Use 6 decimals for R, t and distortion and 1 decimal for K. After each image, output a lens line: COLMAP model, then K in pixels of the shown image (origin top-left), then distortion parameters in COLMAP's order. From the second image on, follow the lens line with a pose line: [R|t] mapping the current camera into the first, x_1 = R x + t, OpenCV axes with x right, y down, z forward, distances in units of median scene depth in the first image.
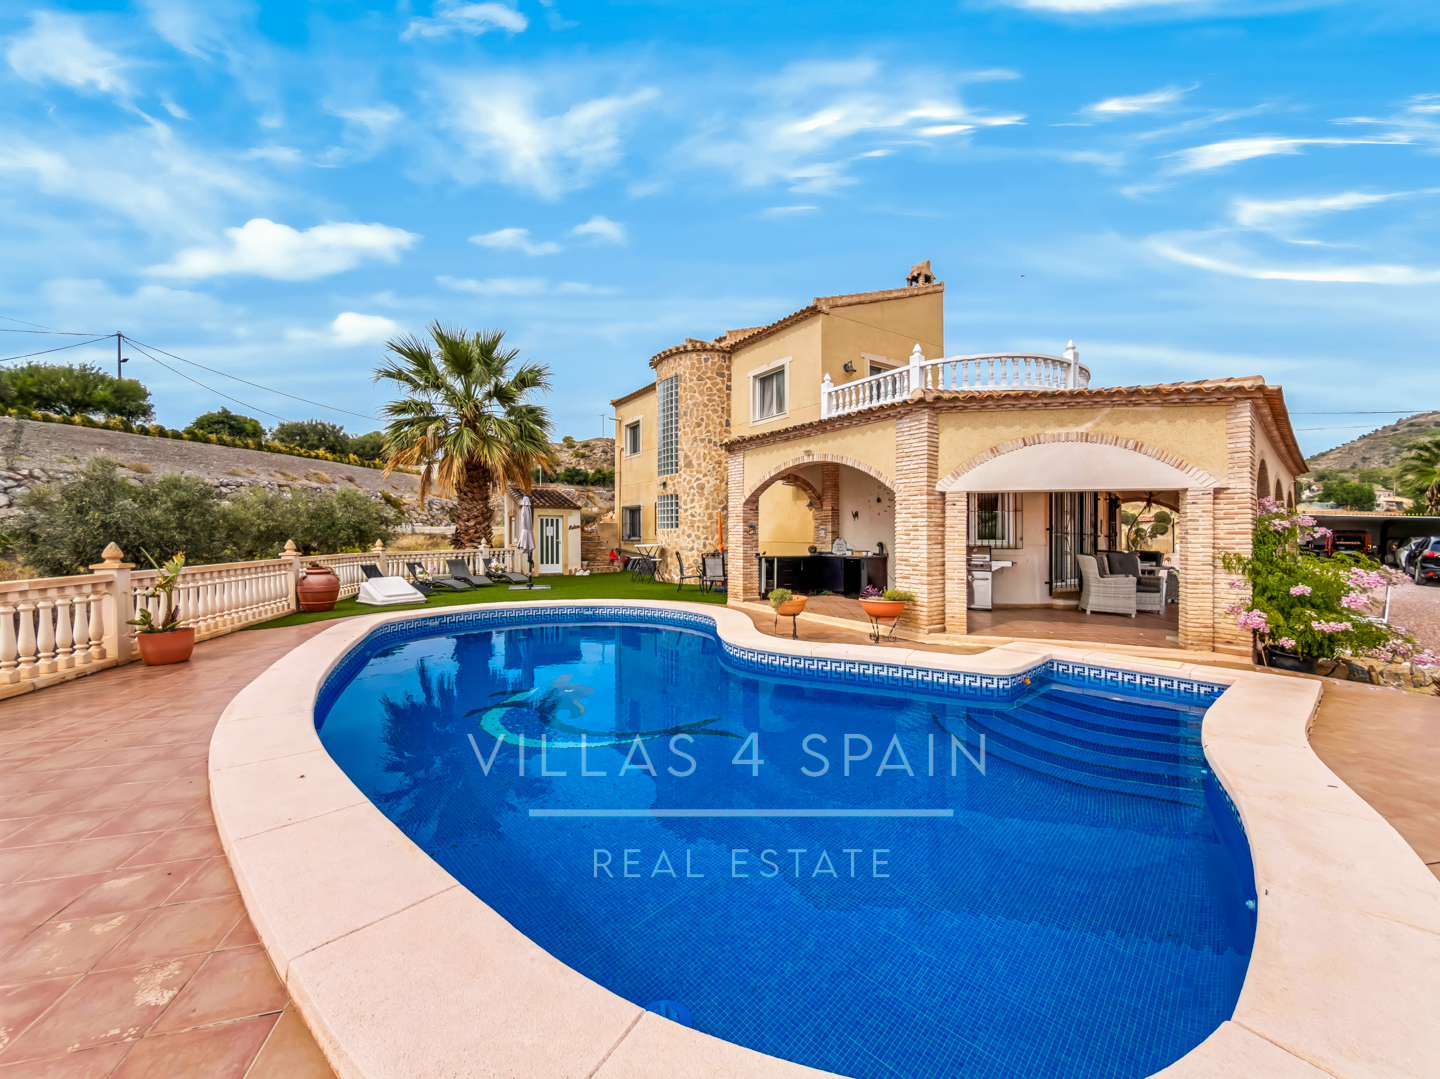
lens RADIAL K [[590.1, 0, 728.8], [0, 590.1, 548.9], [0, 0, 1]] dist [0.000691, 0.000150]
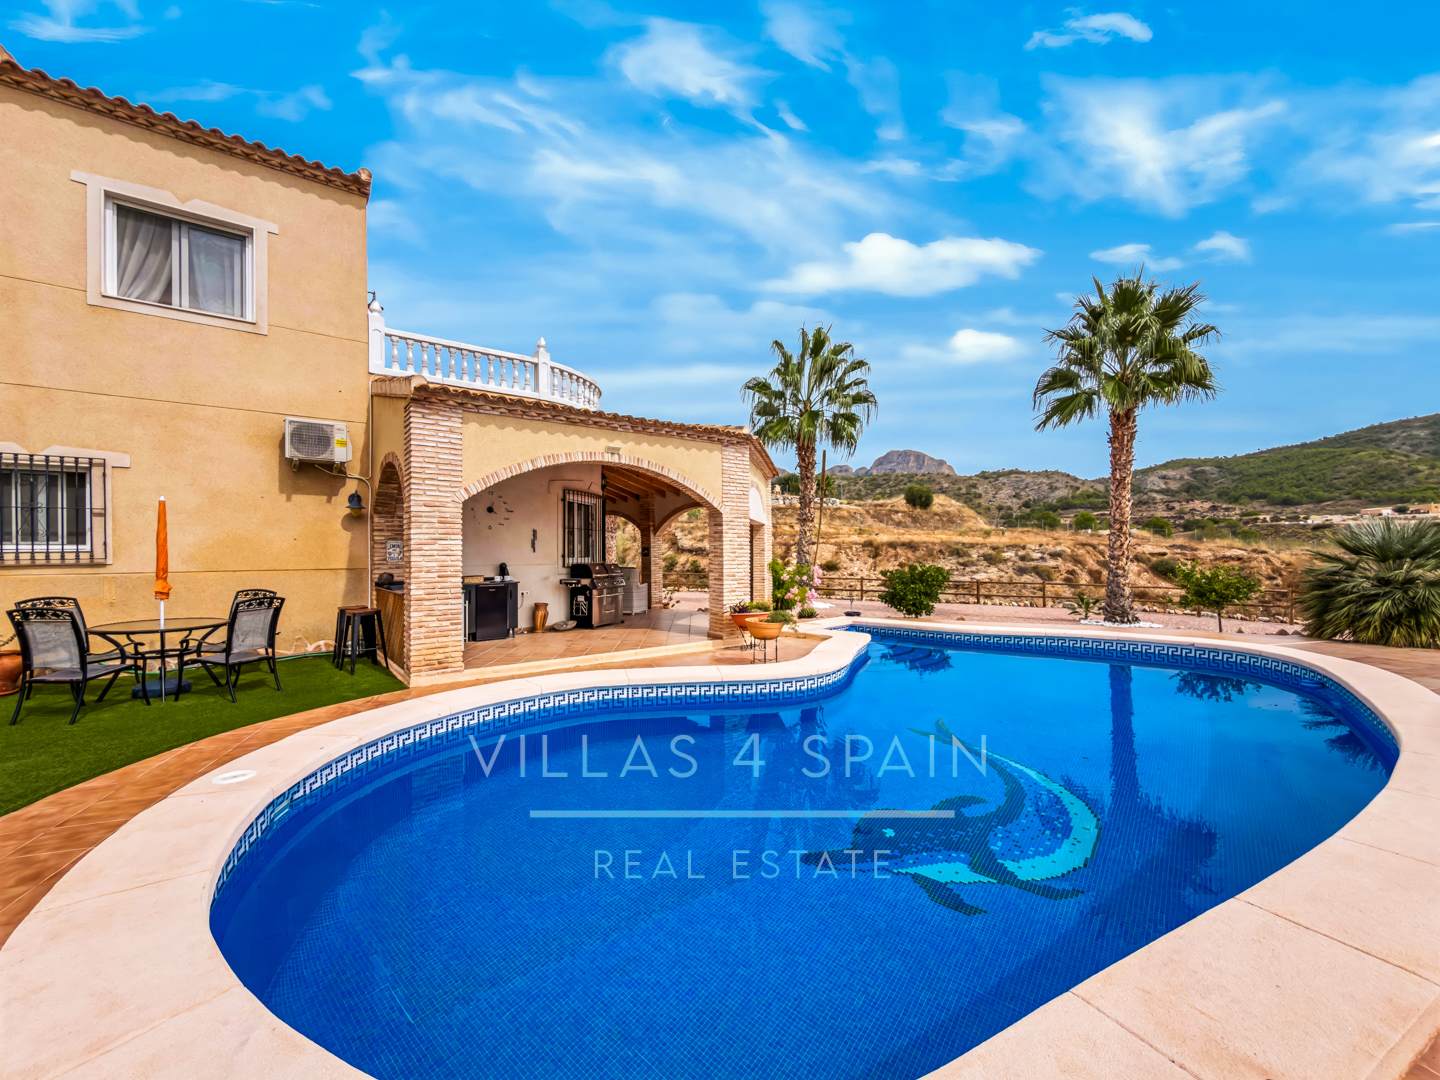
lens RADIAL K [[587.2, 0, 721.7], [0, 587.2, 554.8], [0, 0, 1]] dist [0.001113, -0.000199]
pose [[0.999987, 0.004311, 0.002865, -1.053356], [-0.004328, 0.999974, 0.005854, -0.031251], [-0.002839, -0.005866, 0.999979, 0.025412]]
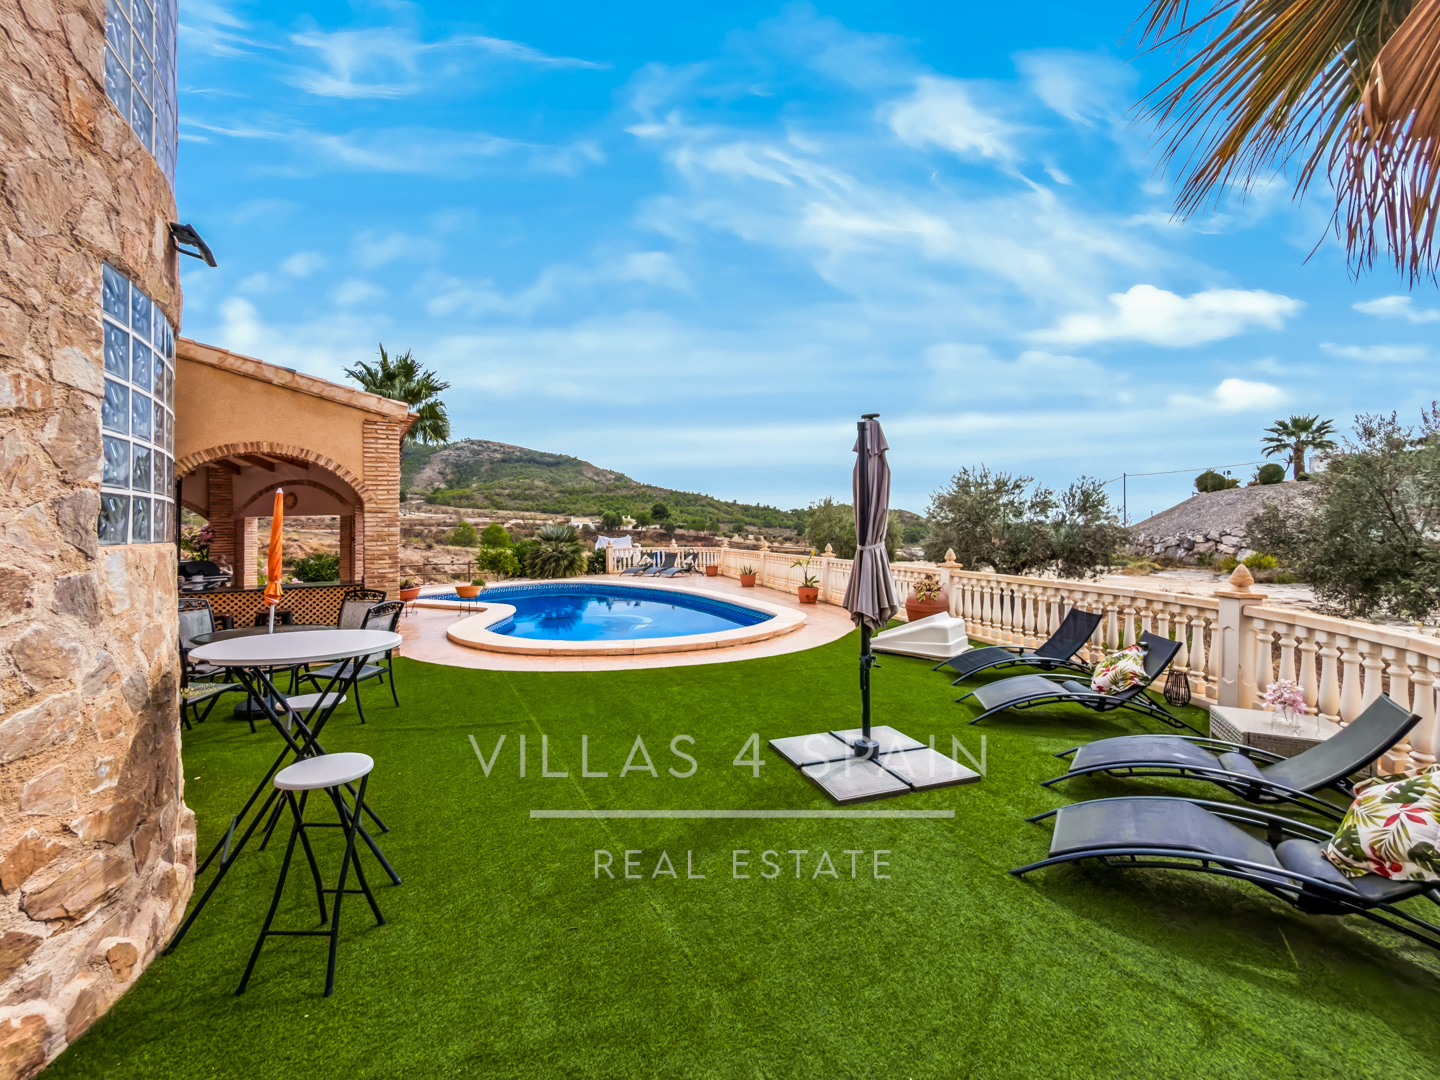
lens RADIAL K [[577.6, 0, 720.0], [0, 577.6, 540.0], [0, 0, 1]] dist [0.002187, 0.000070]
pose [[0.999957, 0.004828, 0.007939, -1.509736], [-0.004670, 0.999794, -0.019764, -0.108149], [-0.008033, 0.019726, 0.999773, 0.043807]]
